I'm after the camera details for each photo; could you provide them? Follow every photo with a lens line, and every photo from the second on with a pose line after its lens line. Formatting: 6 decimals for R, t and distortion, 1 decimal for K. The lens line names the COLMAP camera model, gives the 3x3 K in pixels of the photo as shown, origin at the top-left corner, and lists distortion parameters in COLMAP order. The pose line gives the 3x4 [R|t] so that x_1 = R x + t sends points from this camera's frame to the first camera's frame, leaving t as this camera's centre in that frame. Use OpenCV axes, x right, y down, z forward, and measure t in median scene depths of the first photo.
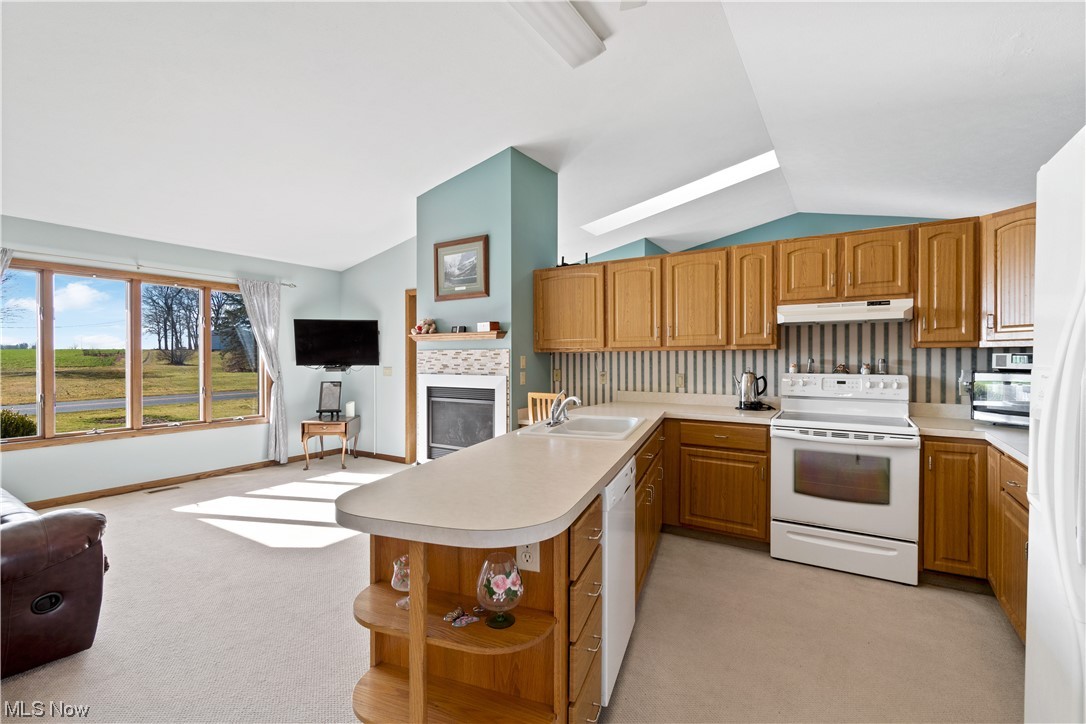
lens RADIAL K [[485.7, 0, 543.0], [0, 485.7, 362.0], [0, 0, 1]] dist [0.001337, 0.000127]
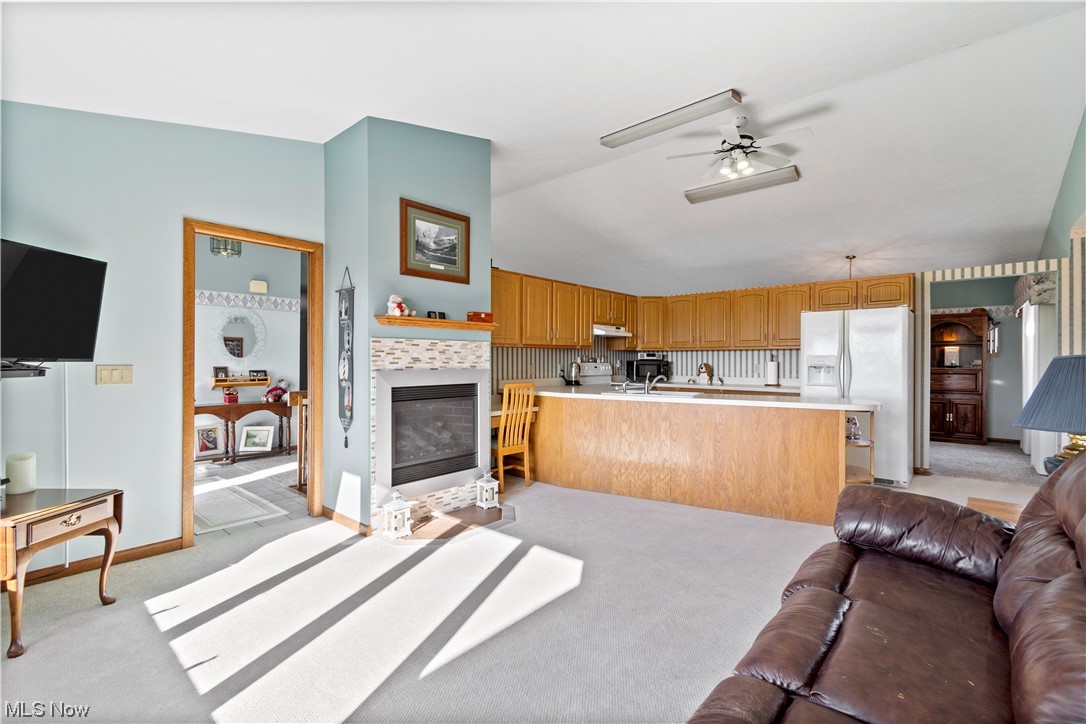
lens RADIAL K [[476.7, 0, 541.2], [0, 476.7, 359.6], [0, 0, 1]] dist [0.000298, -0.000024]
pose [[0.150243, 0.001463, 0.988648, -0.959039], [0.005709, 0.999981, -0.002347, 0.011717], [-0.988633, 0.005997, 0.150232, 0.702630]]
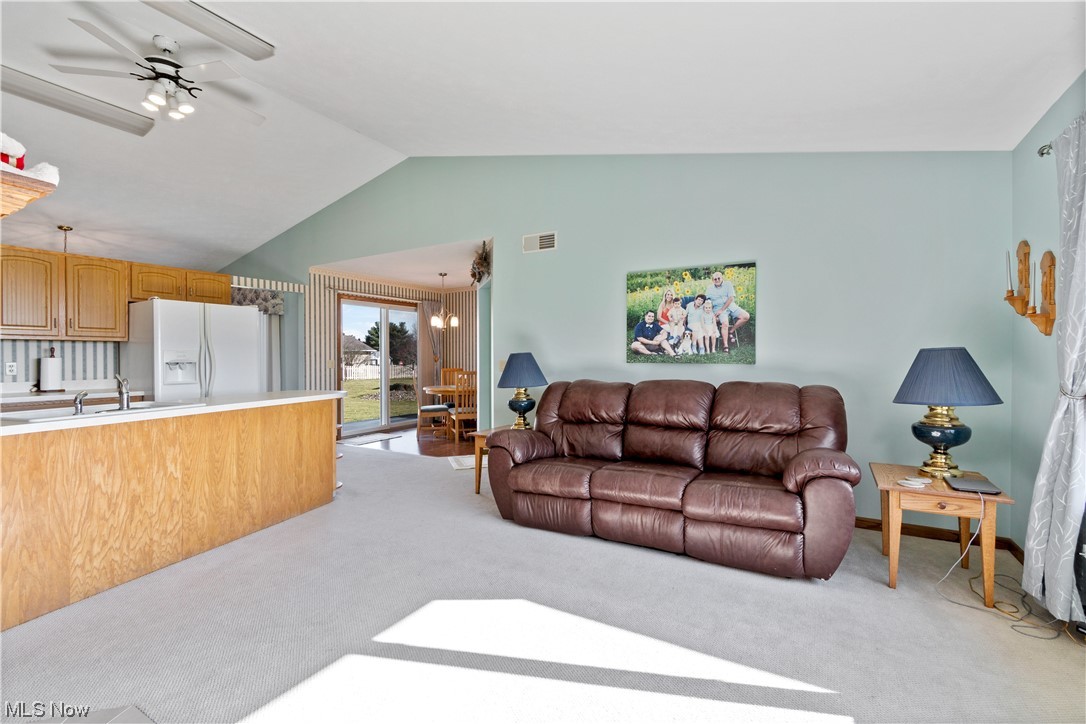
lens RADIAL K [[476.7, 0, 541.2], [0, 476.7, 359.6], [0, 0, 1]] dist [0.000298, -0.000024]
pose [[-0.999428, 0.001824, -0.033754, -0.476883], [0.001385, 0.999914, 0.013025, 0.010873], [0.033775, 0.012971, -0.999345, 1.239252]]
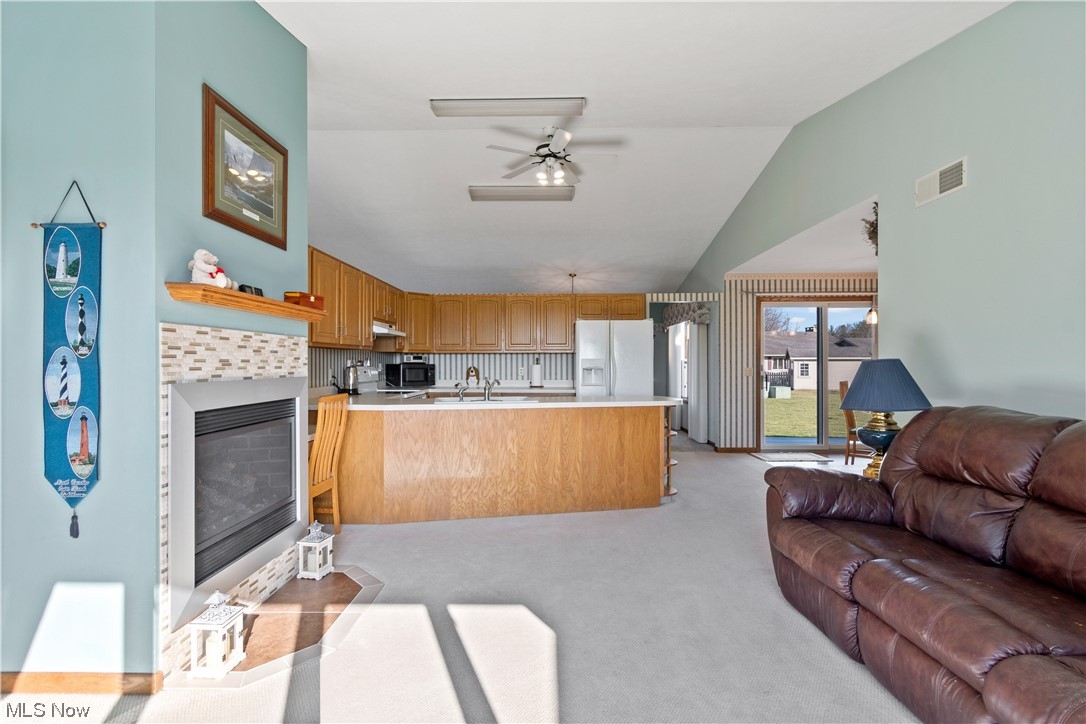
lens RADIAL K [[485.7, 0, 543.0], [0, 485.7, 362.0], [0, 0, 1]] dist [0.001337, 0.000127]
pose [[-0.525483, 0.003265, 0.850798, -0.785548], [0.006950, 0.999976, 0.000455, 0.009529], [-0.850776, 0.006152, -0.525493, 1.012317]]
